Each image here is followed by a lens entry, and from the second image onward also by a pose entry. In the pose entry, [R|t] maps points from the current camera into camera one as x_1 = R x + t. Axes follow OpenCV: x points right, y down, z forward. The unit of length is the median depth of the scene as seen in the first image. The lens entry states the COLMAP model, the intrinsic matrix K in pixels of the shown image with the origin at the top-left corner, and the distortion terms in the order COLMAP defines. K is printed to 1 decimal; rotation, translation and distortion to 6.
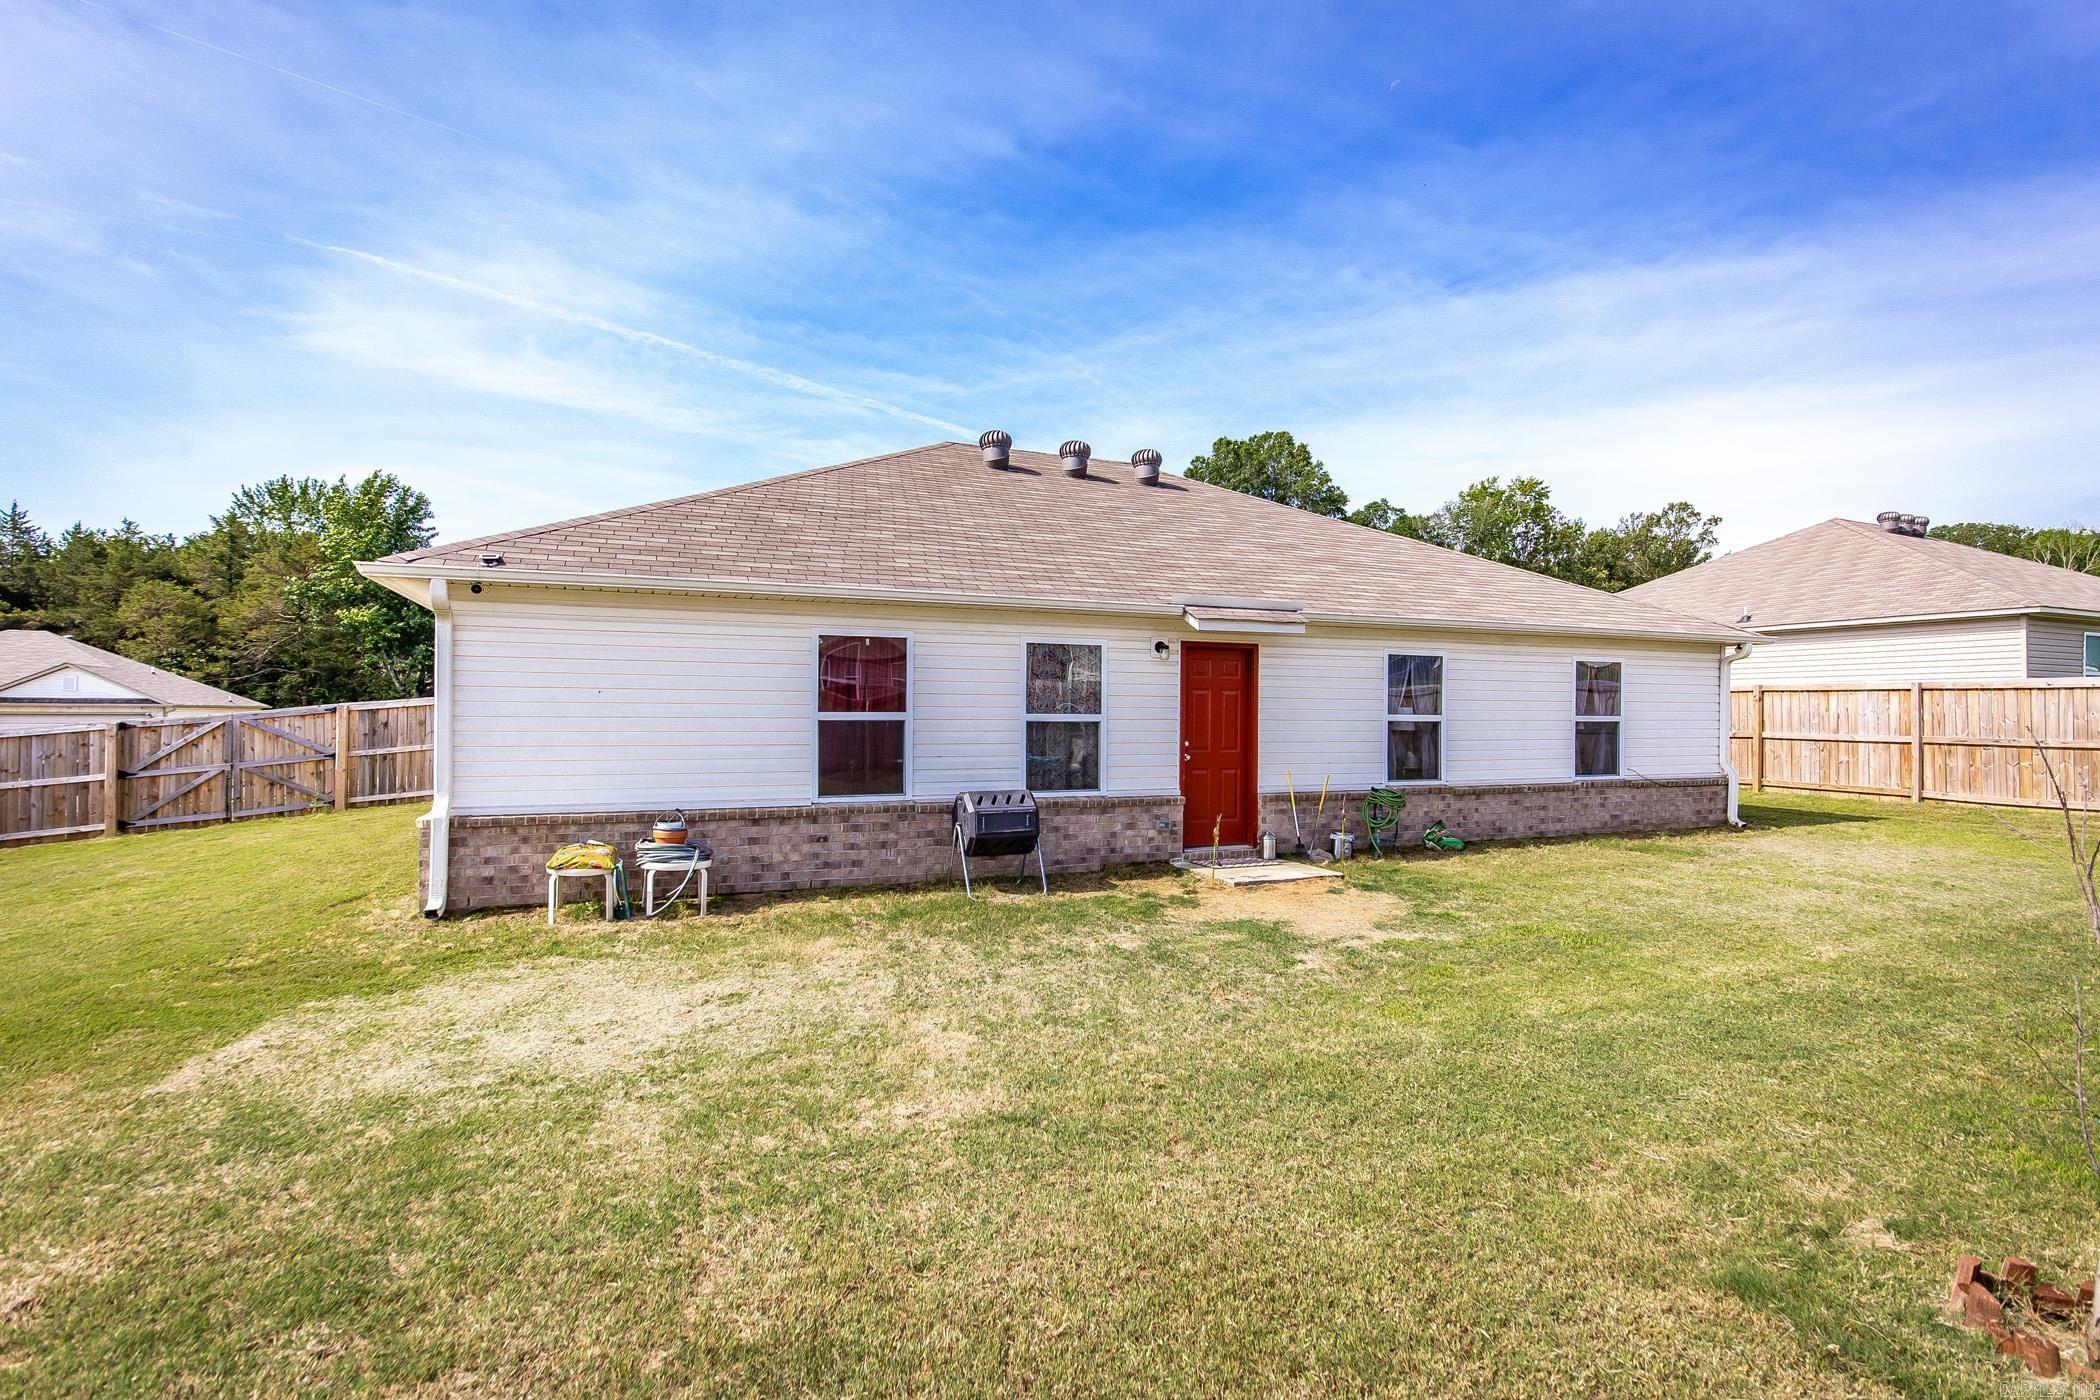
lens RADIAL K [[996.5, 0, 1094.8], [0, 996.5, 697.5], [0, 0, 1]] dist [0.011051, -0.000038]
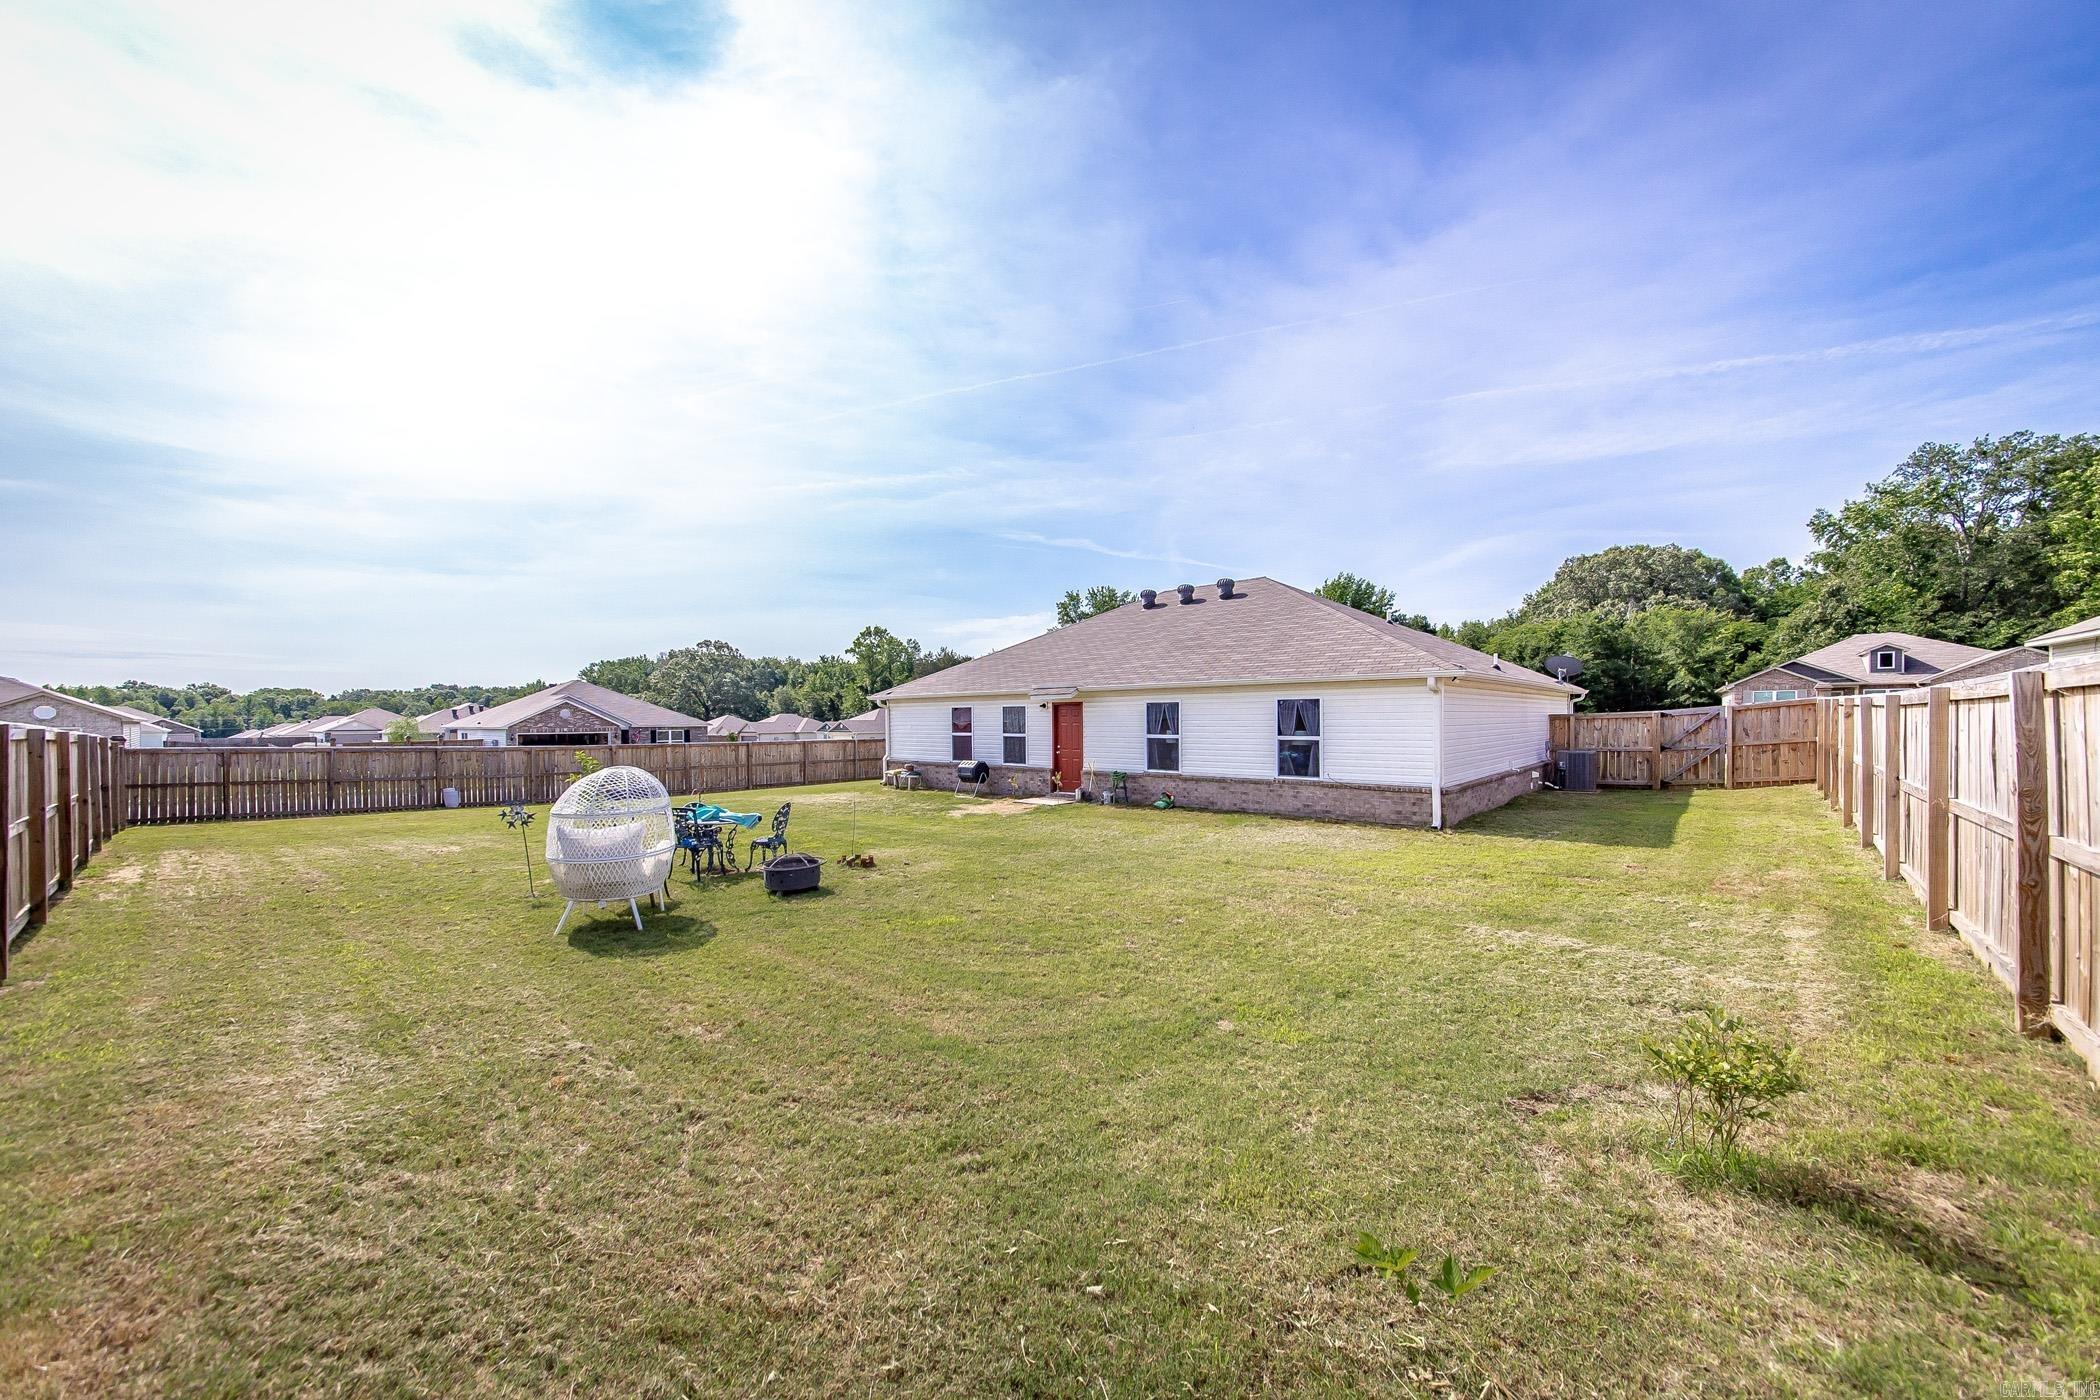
lens RADIAL K [[761.3, 0, 1044.9], [0, 761.3, 716.8], [0, 0, 1]] dist [-0.000993, -0.000053]
pose [[0.411392, -0.010093, -0.911402, 1.518548], [0.024388, 0.999703, -0.000063, -0.020751], [0.911132, -0.022202, 0.411516, 0.223449]]
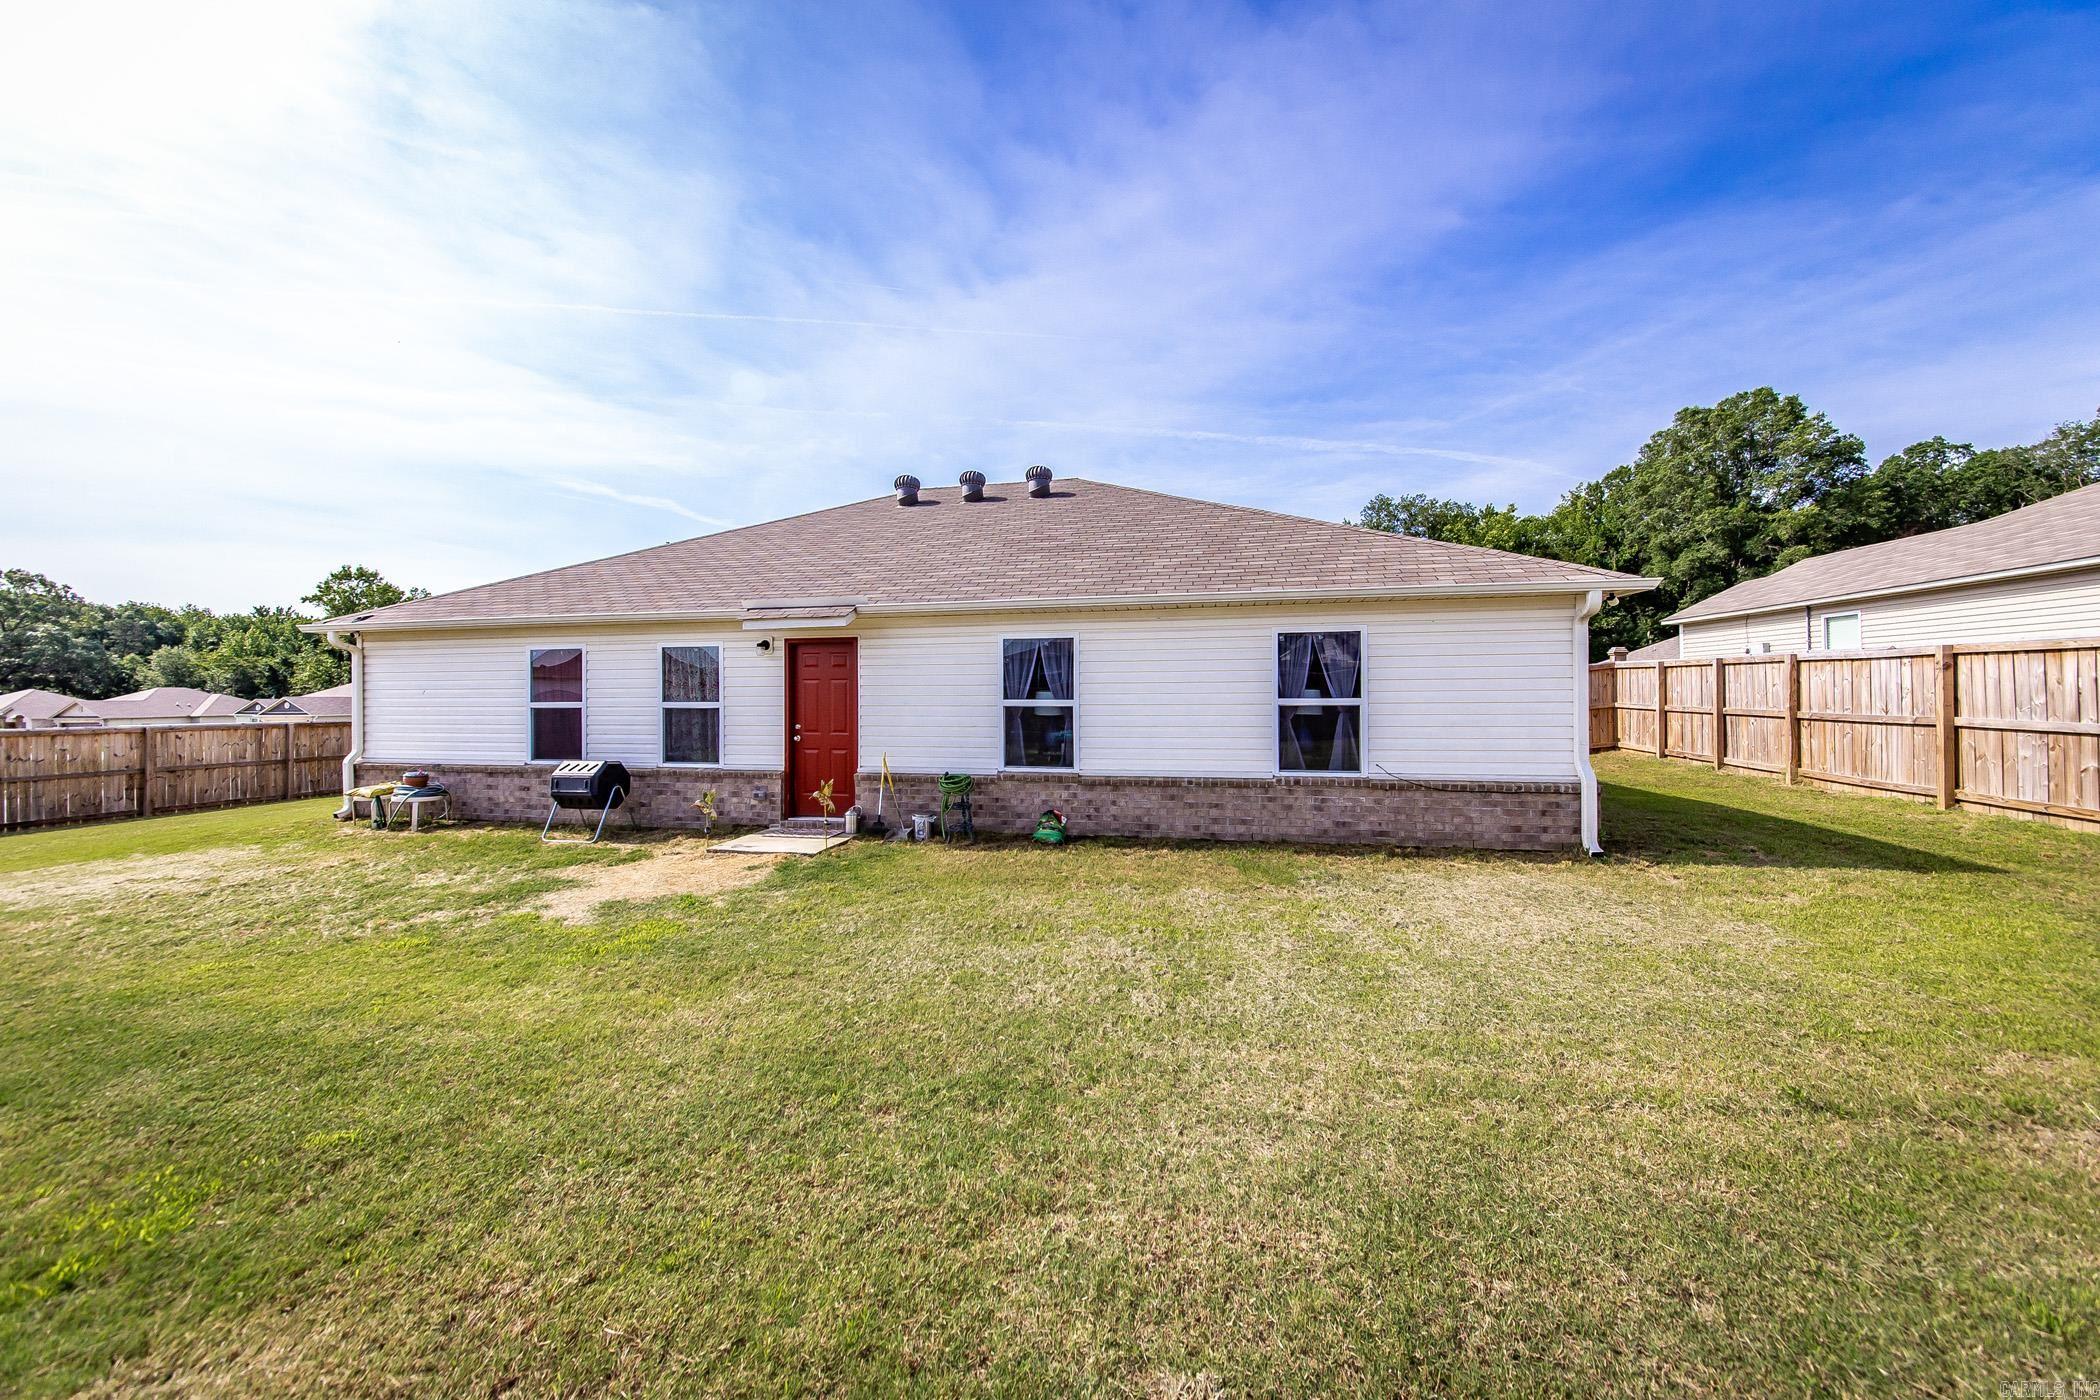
lens RADIAL K [[744.5, 0, 1044.3], [0, 744.5, 697.5], [0, 0, 1]] dist [0.005055, 0.000107]
pose [[0.809213, -0.009178, -0.587444, 0.751242], [0.019998, 0.999729, 0.011928, 0.007038], [0.587176, -0.021400, 0.809177, 0.421893]]
